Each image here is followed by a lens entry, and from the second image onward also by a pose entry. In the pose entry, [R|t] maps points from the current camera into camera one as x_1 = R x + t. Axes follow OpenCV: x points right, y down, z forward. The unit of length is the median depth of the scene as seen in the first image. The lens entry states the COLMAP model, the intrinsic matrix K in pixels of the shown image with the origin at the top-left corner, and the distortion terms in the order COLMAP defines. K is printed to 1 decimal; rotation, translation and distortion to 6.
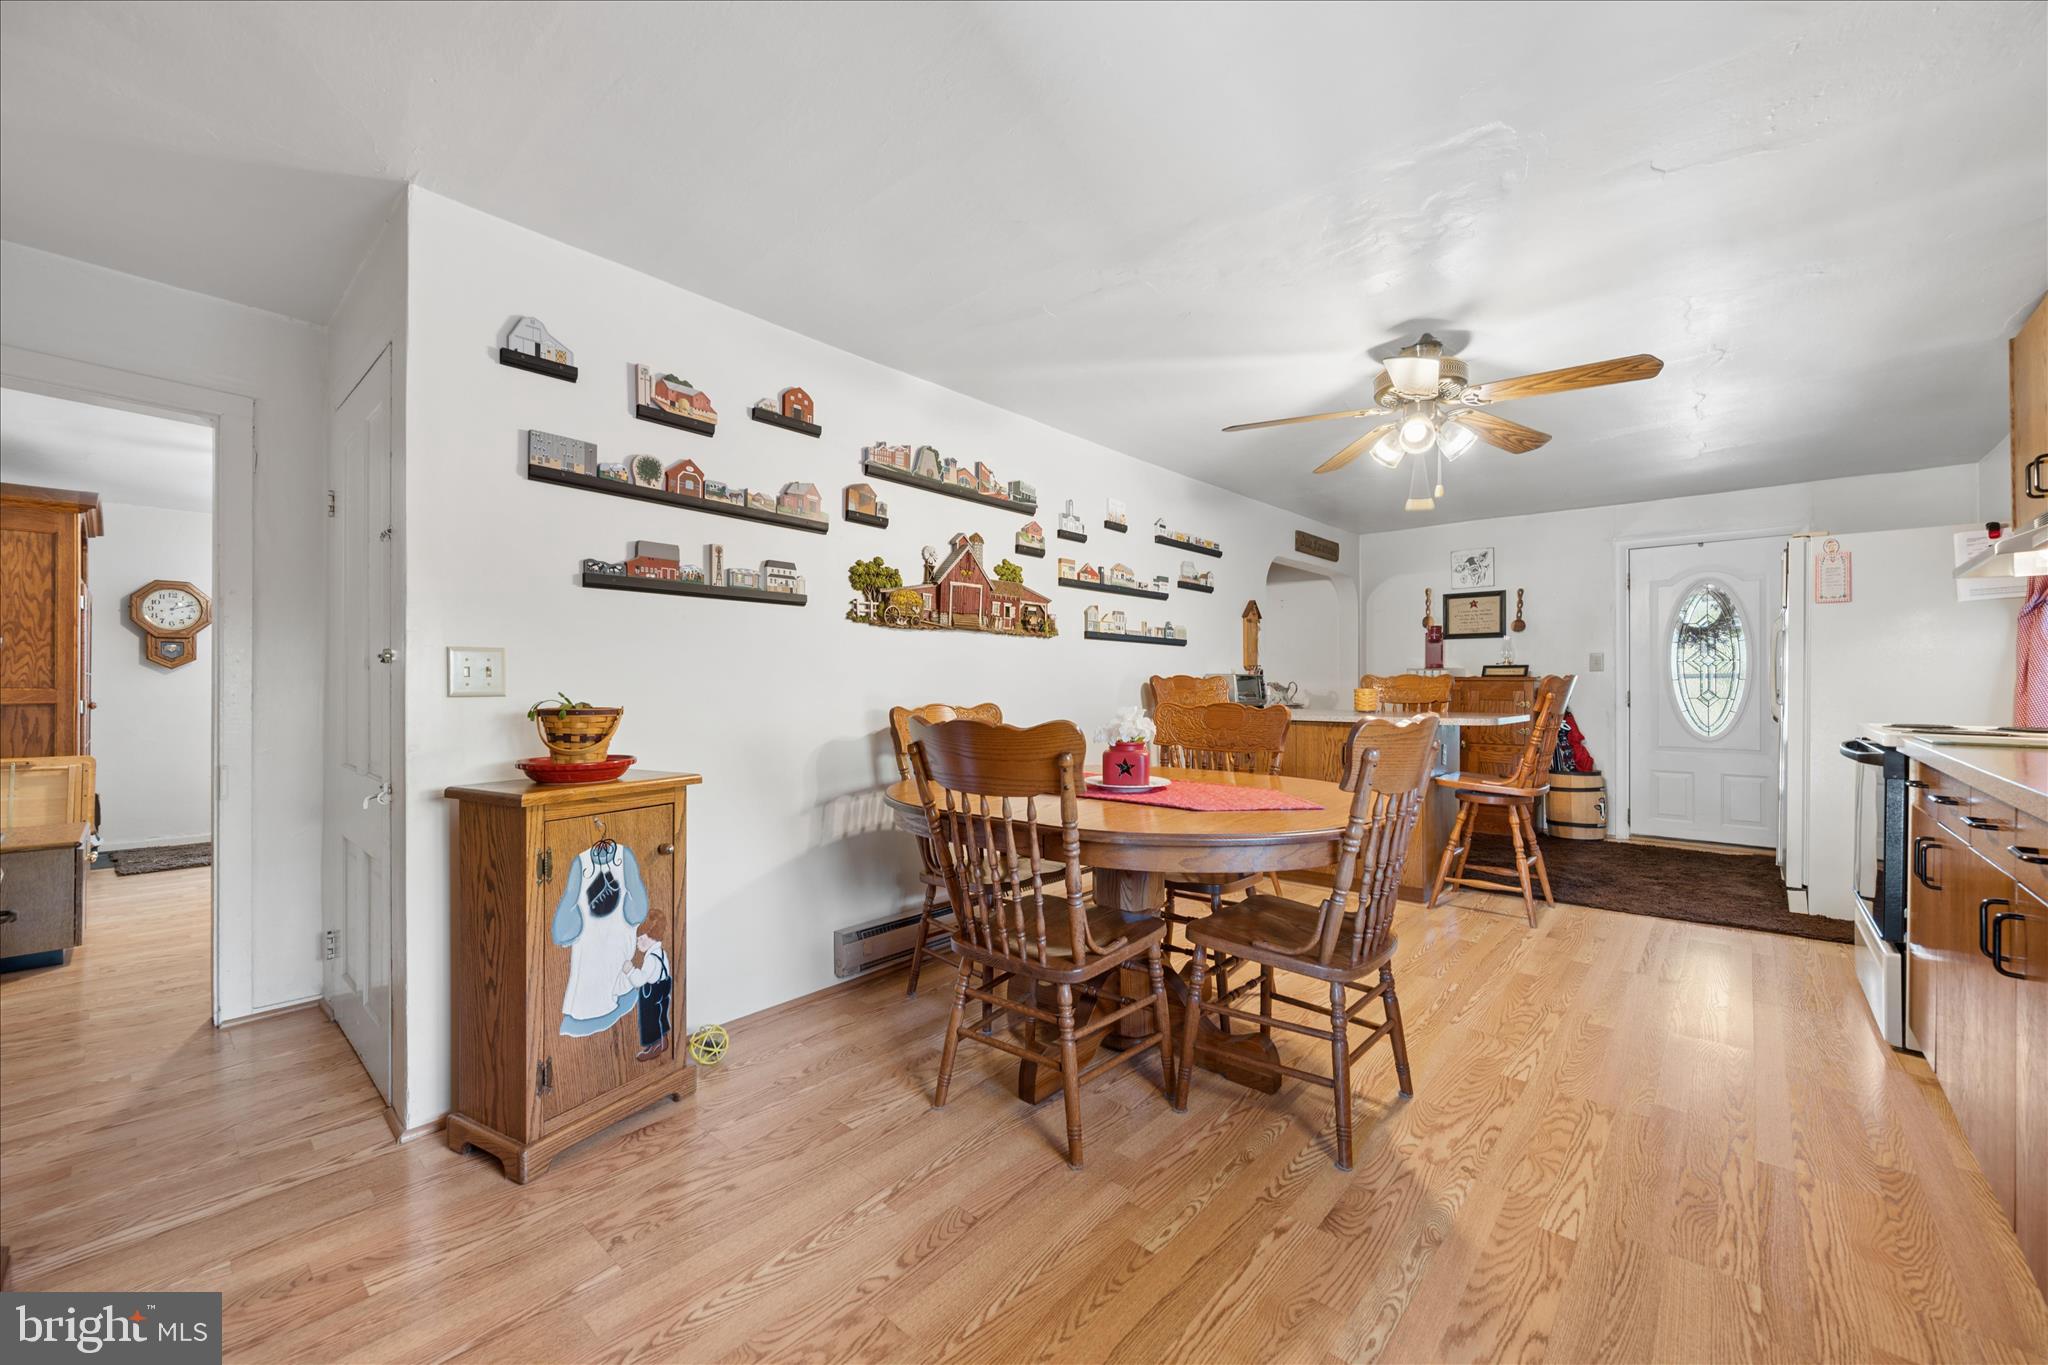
lens RADIAL K [[799.5, 0, 1030.0], [0, 799.5, 689.3], [0, 0, 1]] dist [-0.000703, -0.000174]
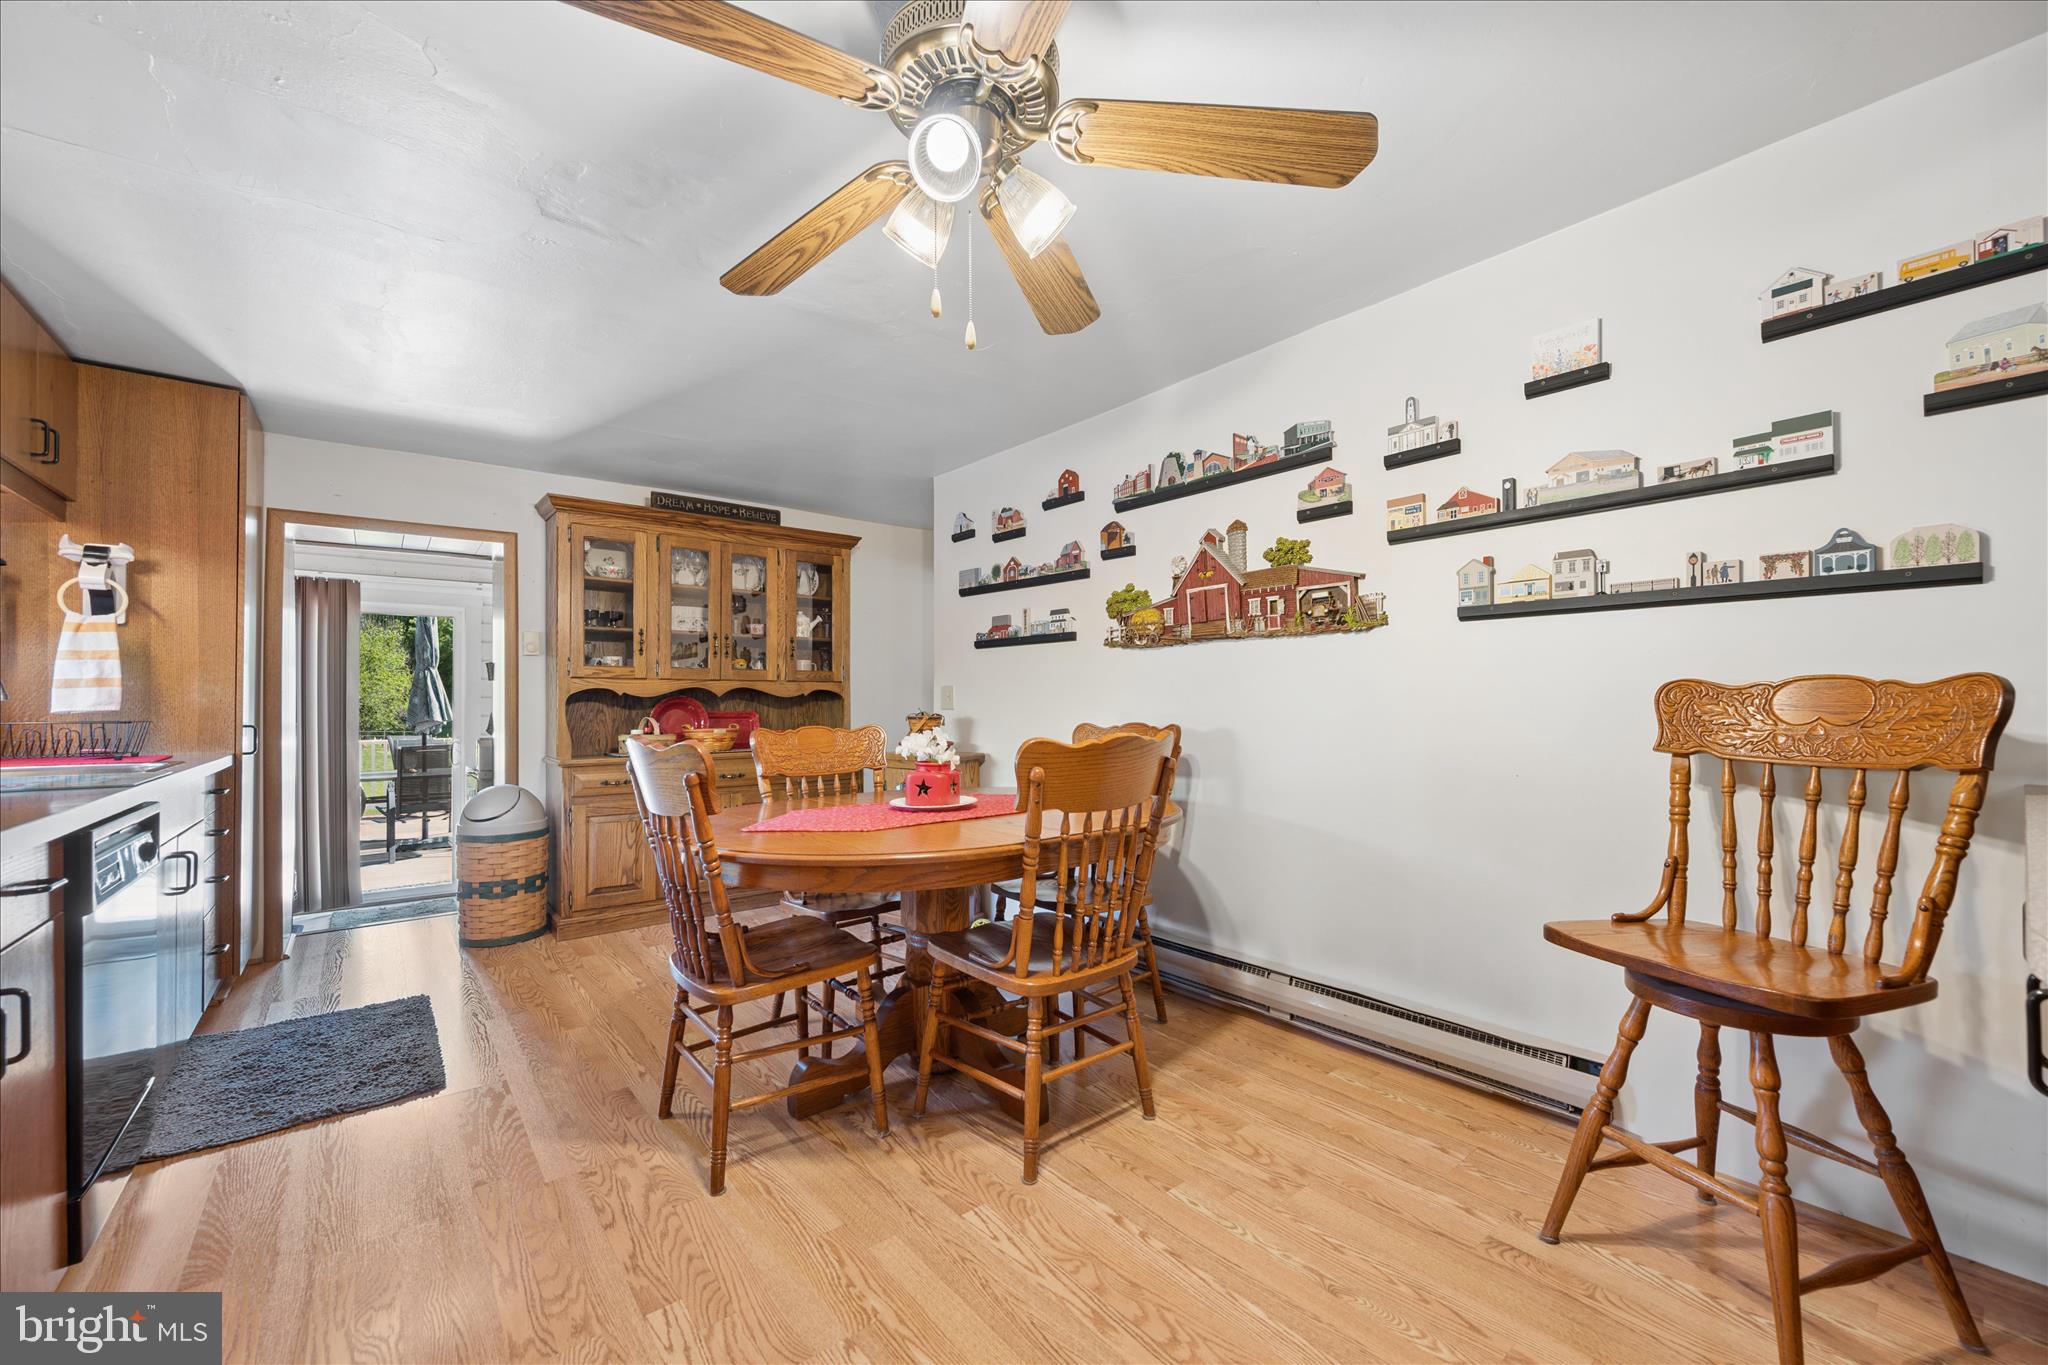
lens RADIAL K [[802.4, 0, 1018.7], [0, 802.4, 694.7], [0, 0, 1]] dist [-0.001501, 0.000068]
pose [[-0.162421, -0.007085, -0.986696, 0.842265], [0.000163, 0.999974, -0.007208, -0.008995], [0.986722, -0.001332, -0.162415, 0.972461]]
